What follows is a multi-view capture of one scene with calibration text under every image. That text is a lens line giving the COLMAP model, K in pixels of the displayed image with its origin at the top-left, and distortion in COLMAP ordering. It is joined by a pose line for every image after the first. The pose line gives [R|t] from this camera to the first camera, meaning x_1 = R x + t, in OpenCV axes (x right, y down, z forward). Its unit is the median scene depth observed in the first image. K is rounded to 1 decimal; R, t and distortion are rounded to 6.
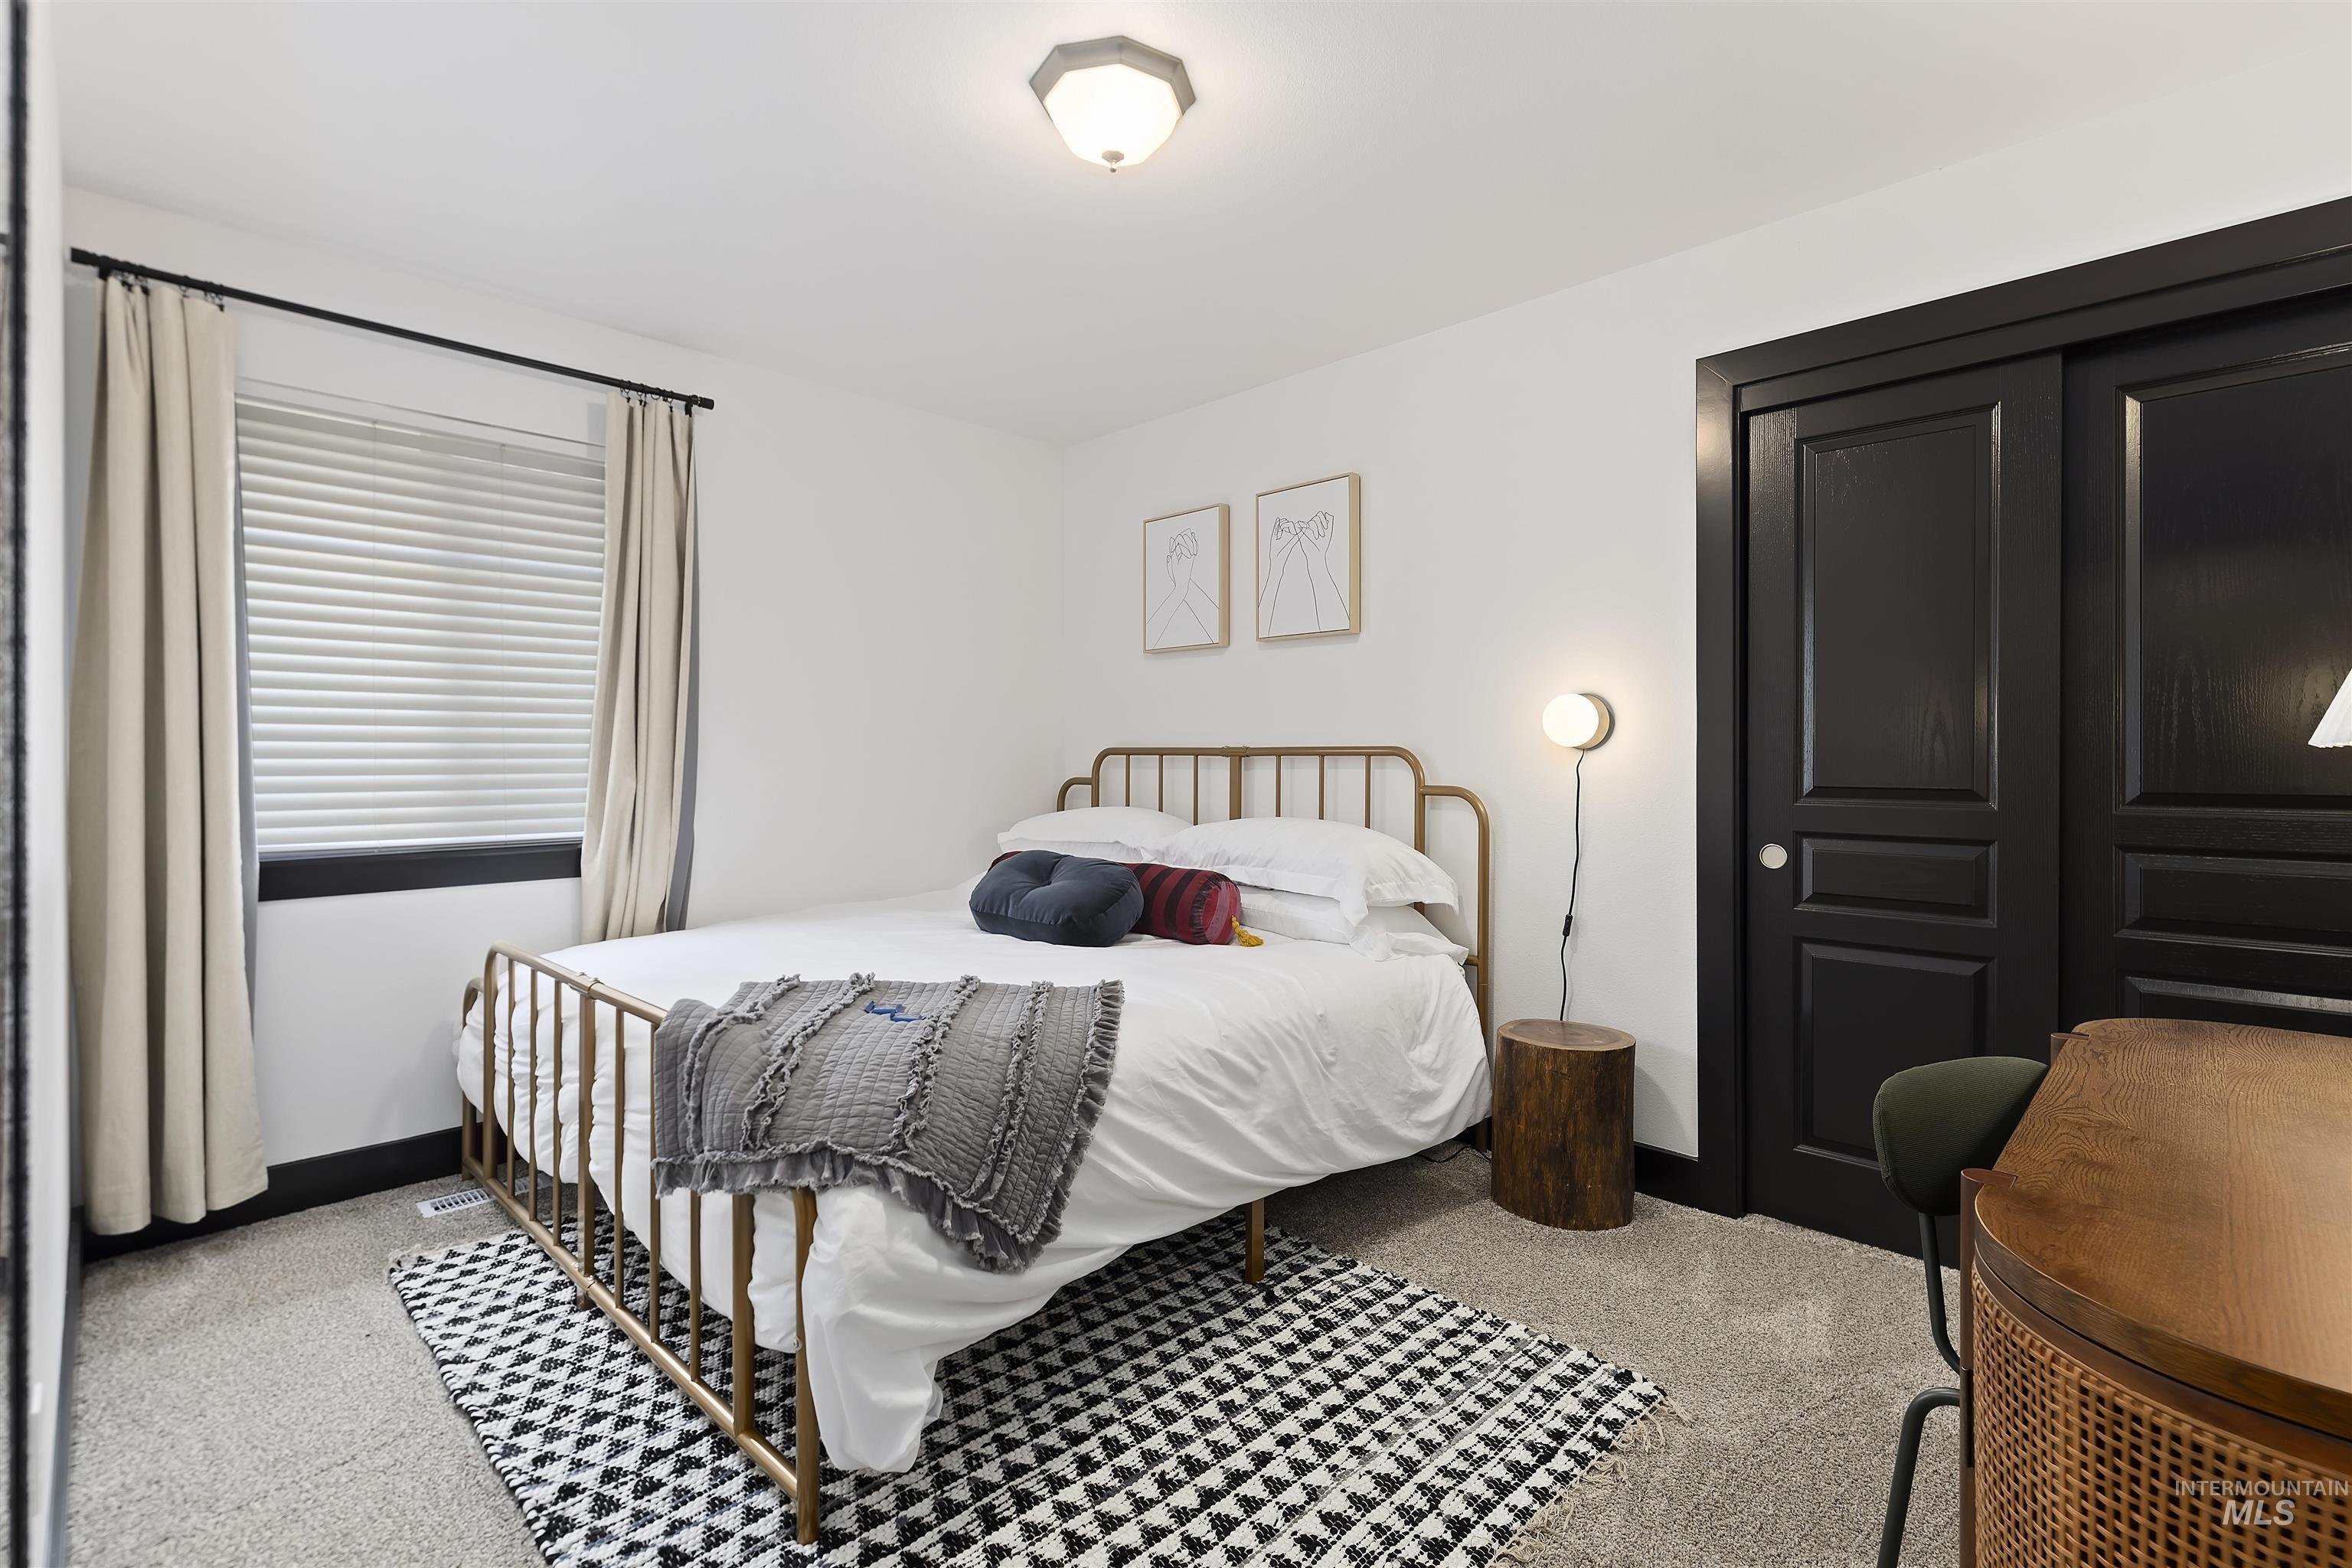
lens RADIAL K [[1064.0, 0, 1175.9], [0, 1064.0, 759.5], [0, 0, 1]] dist [-0.000682, -0.000155]
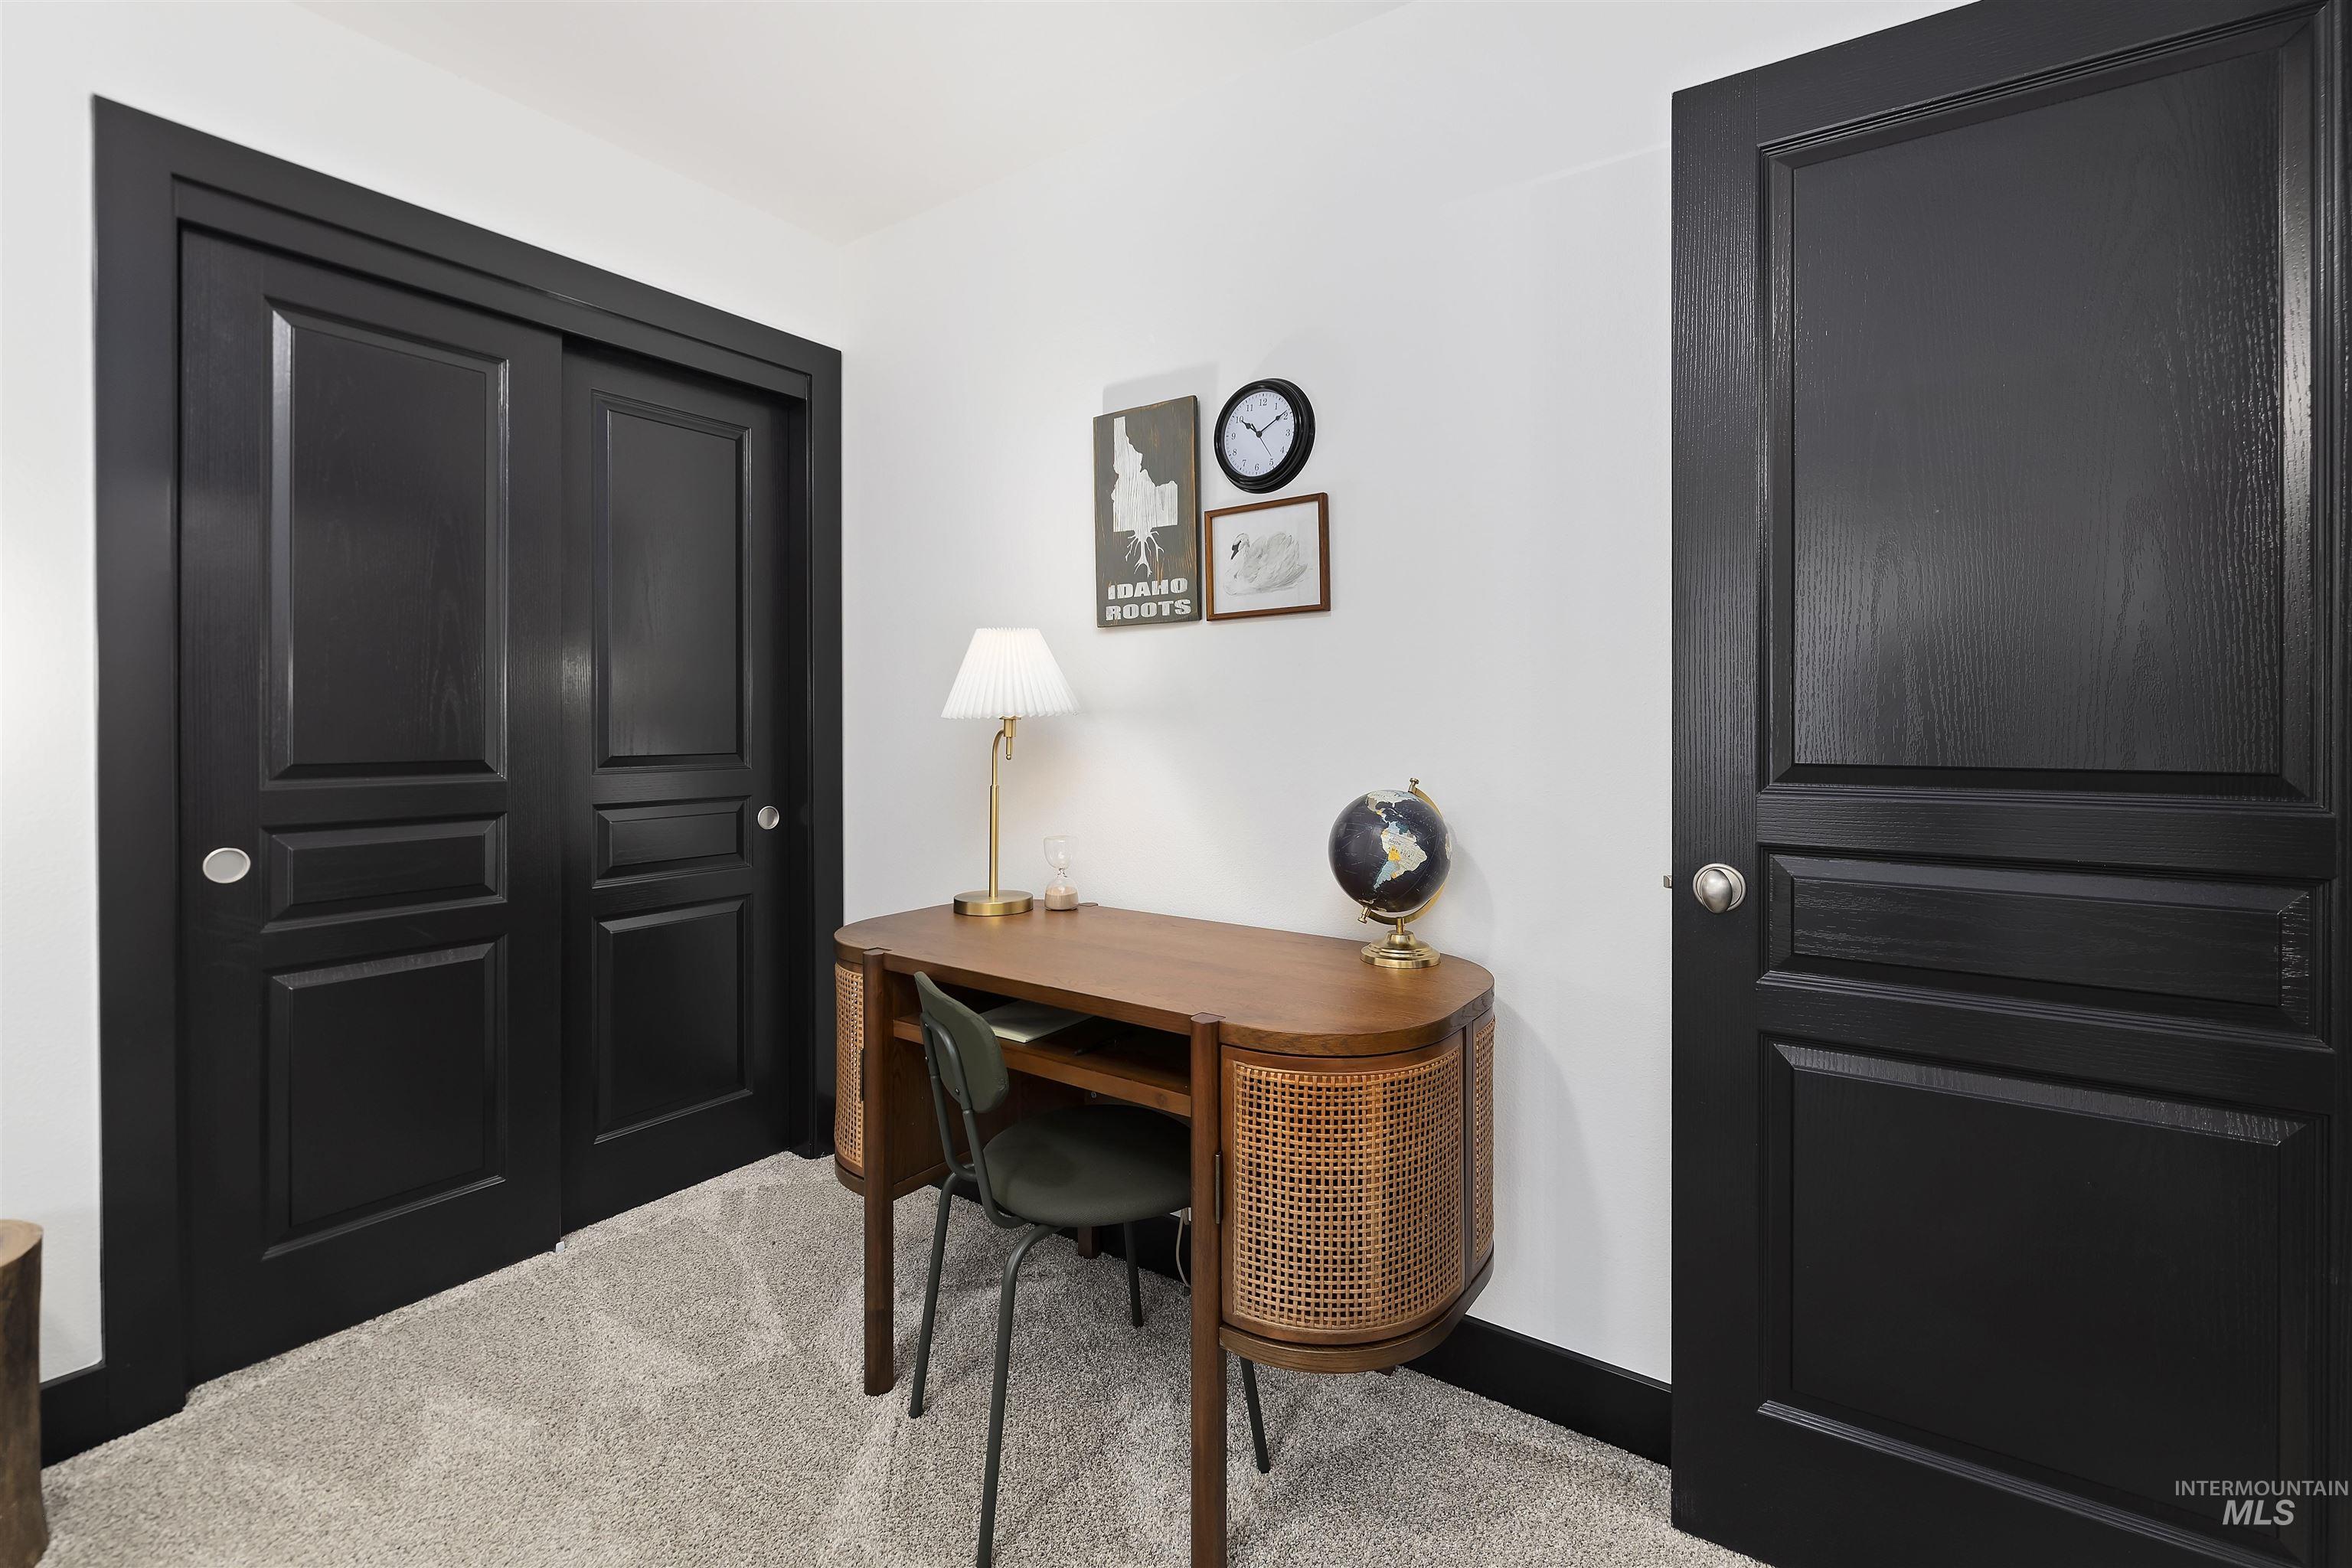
lens RADIAL K [[1020.1, 0, 1204.8], [0, 1020.1, 728.3], [0, 0, 1]] dist [-0.002986, -0.000267]
pose [[-0.184353, -0.002126, 0.982858, -0.230443], [0.006393, 0.999974, 0.003362, 0.001213], [-0.982839, 0.006903, -0.184335, 0.490118]]
